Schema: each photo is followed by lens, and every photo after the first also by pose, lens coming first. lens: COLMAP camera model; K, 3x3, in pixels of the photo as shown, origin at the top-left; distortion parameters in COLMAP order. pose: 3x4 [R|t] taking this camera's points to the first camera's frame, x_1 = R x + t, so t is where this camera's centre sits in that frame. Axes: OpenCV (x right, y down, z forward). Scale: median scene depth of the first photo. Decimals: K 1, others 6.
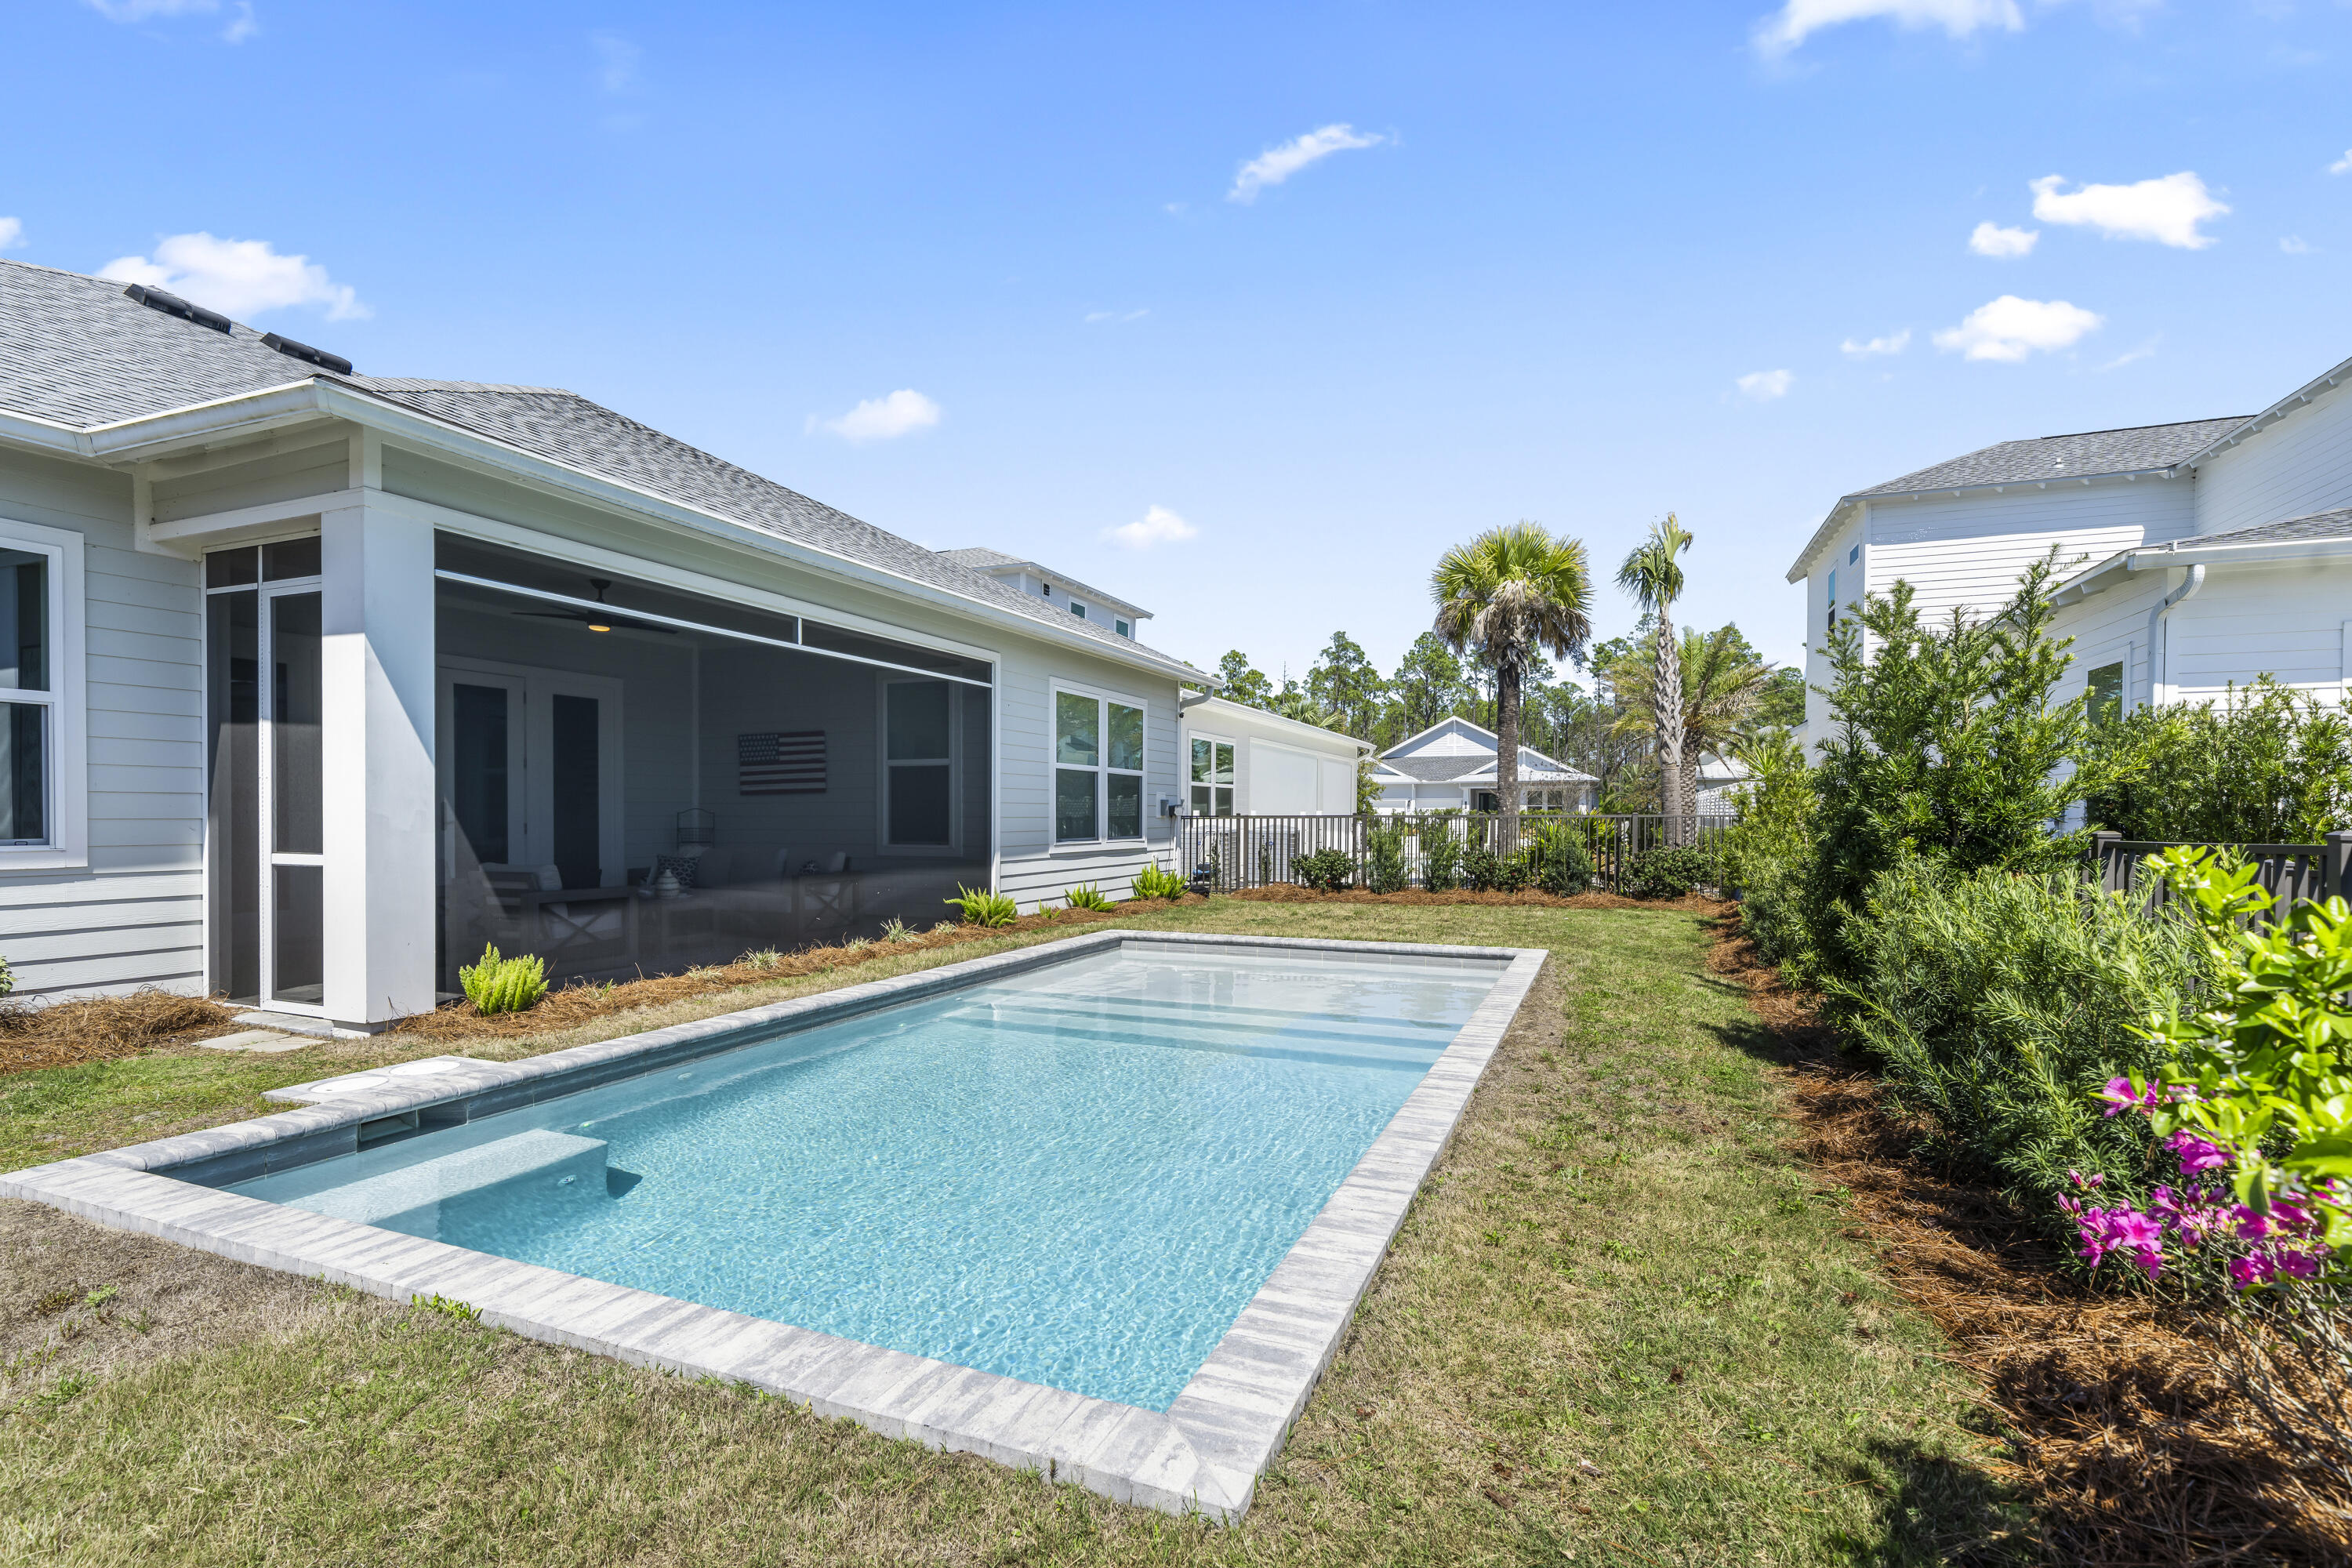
lens RADIAL K [[1115.5, 0, 1169.5], [0, 1115.5, 797.2], [0, 0, 1]] dist [-0.000107, 0.000228]
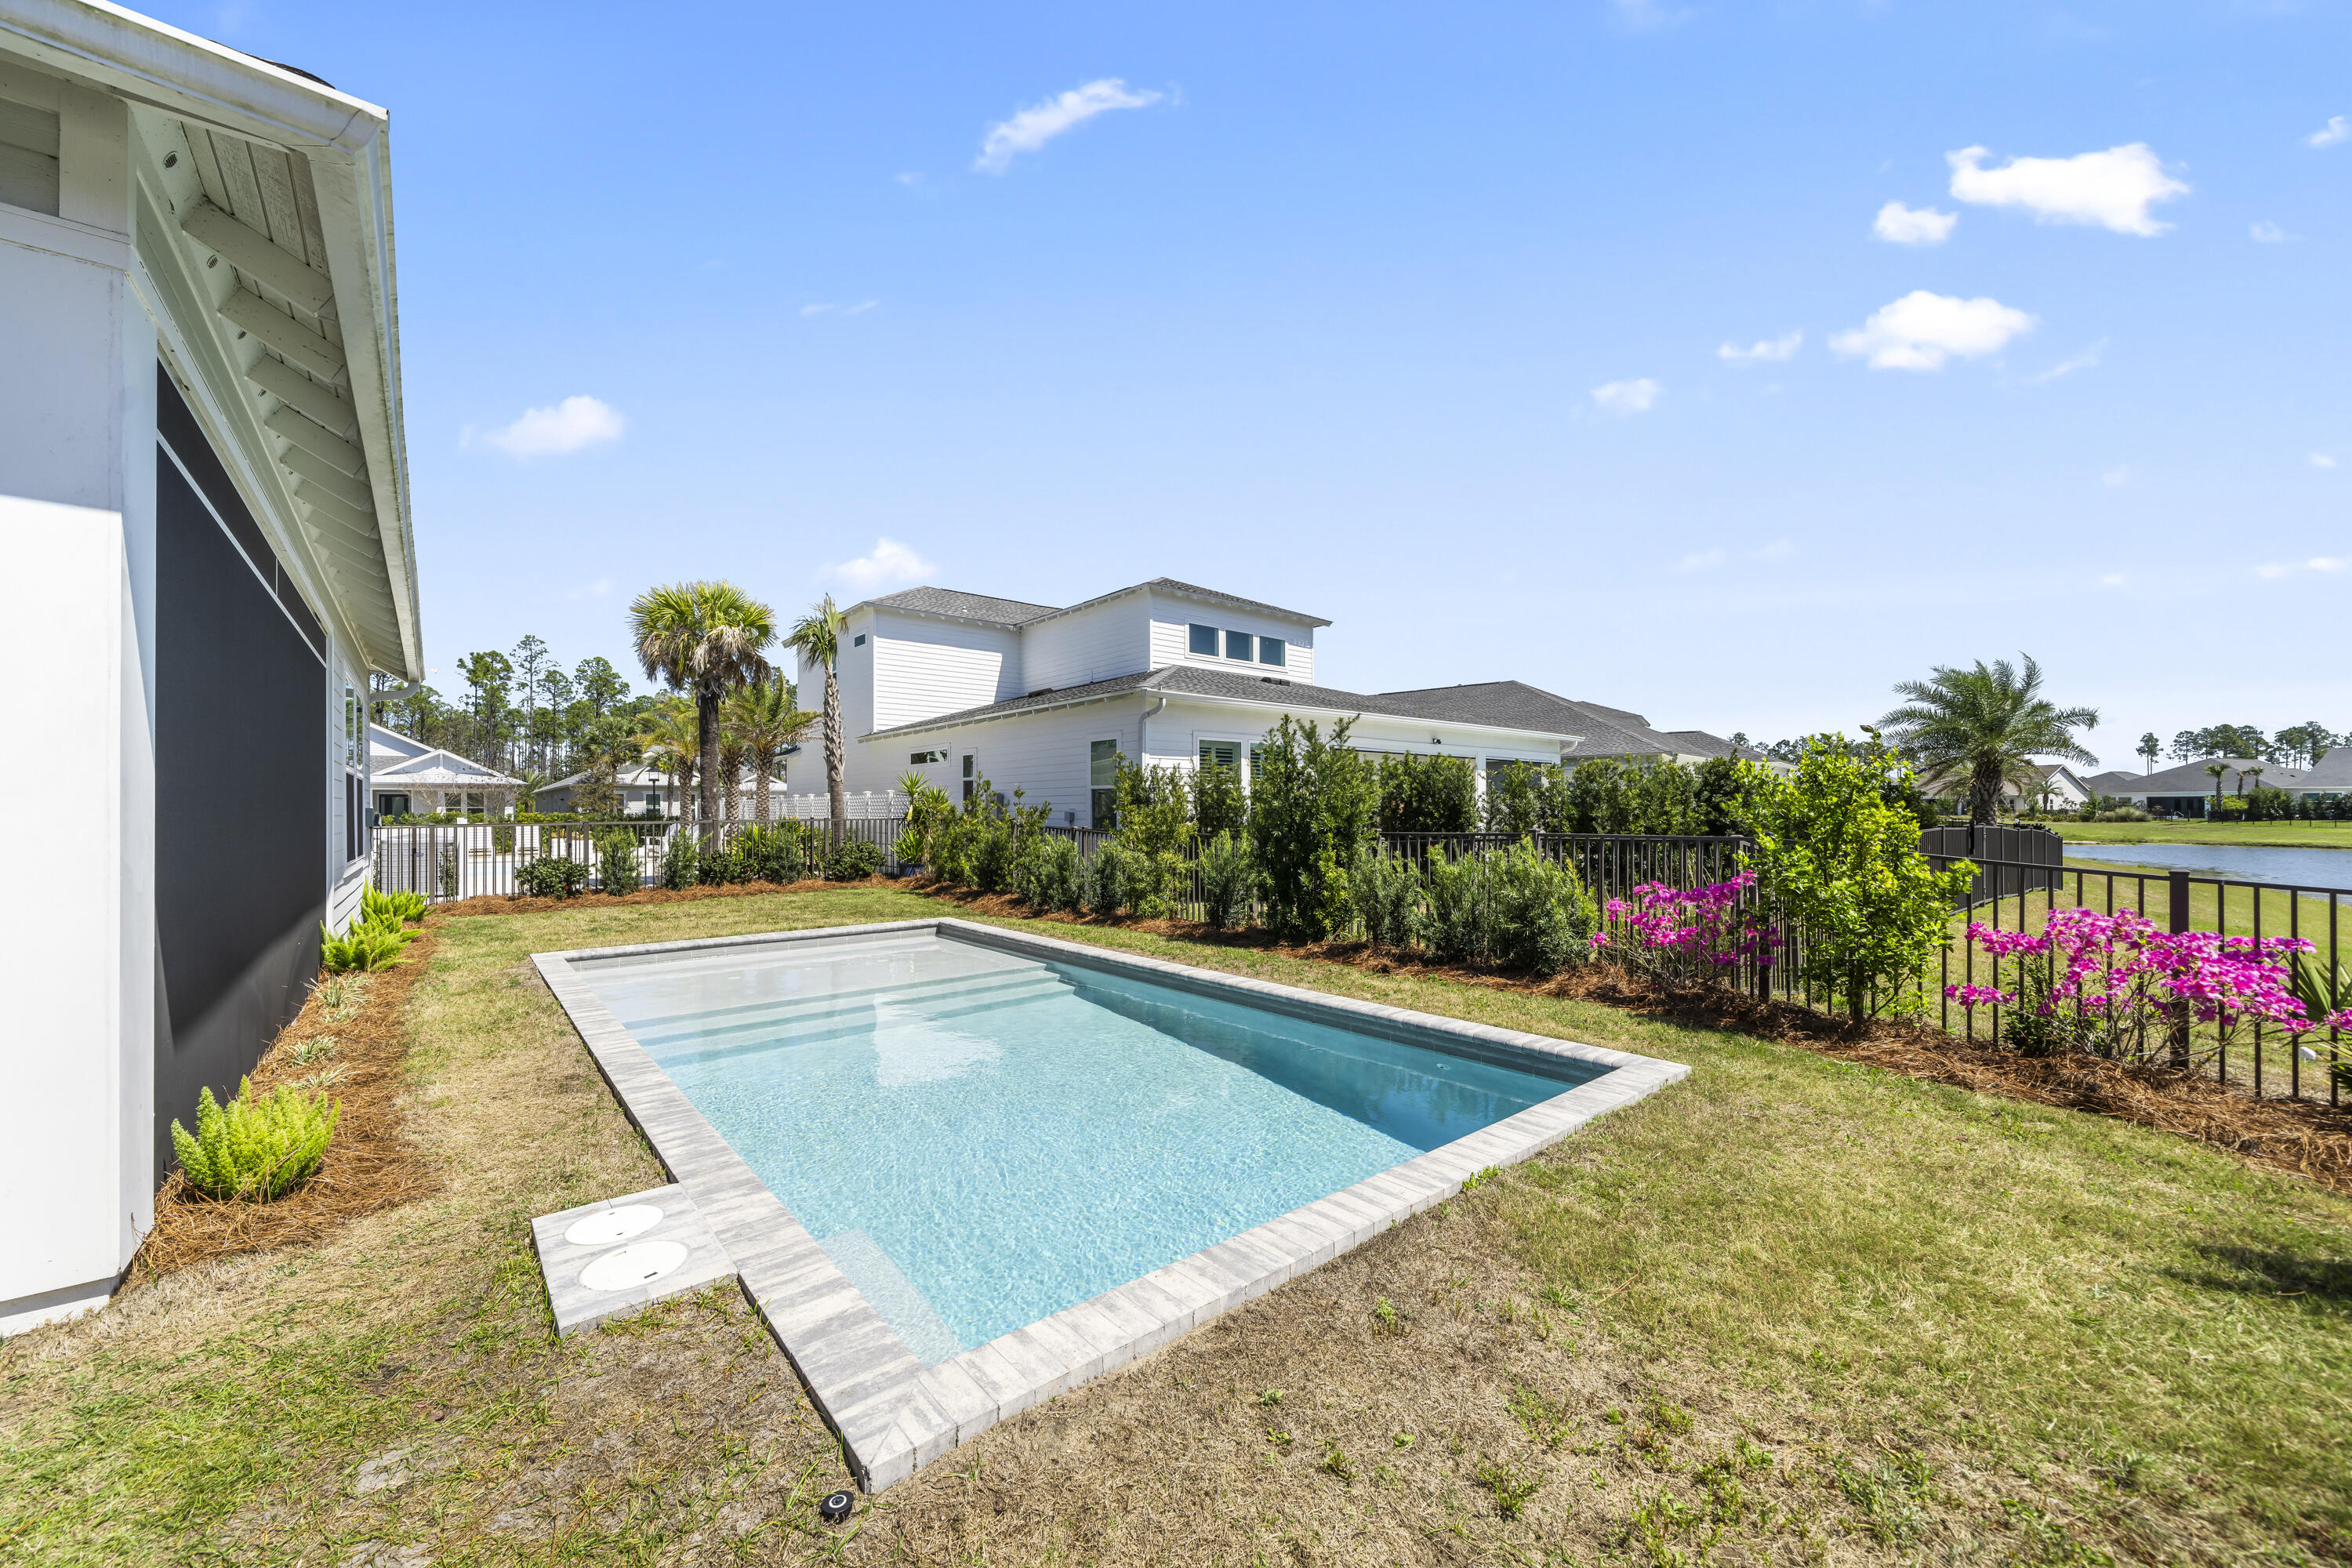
lens RADIAL K [[869.8, 0, 1178.1], [0, 869.8, 805.5], [0, 0, 1]] dist [-0.000342, 0.000006]
pose [[0.450225, 0.001282, 0.892914, -0.379702], [-0.007757, 0.999967, 0.002475, -0.007966], [-0.892881, -0.008041, 0.450220, 0.171170]]
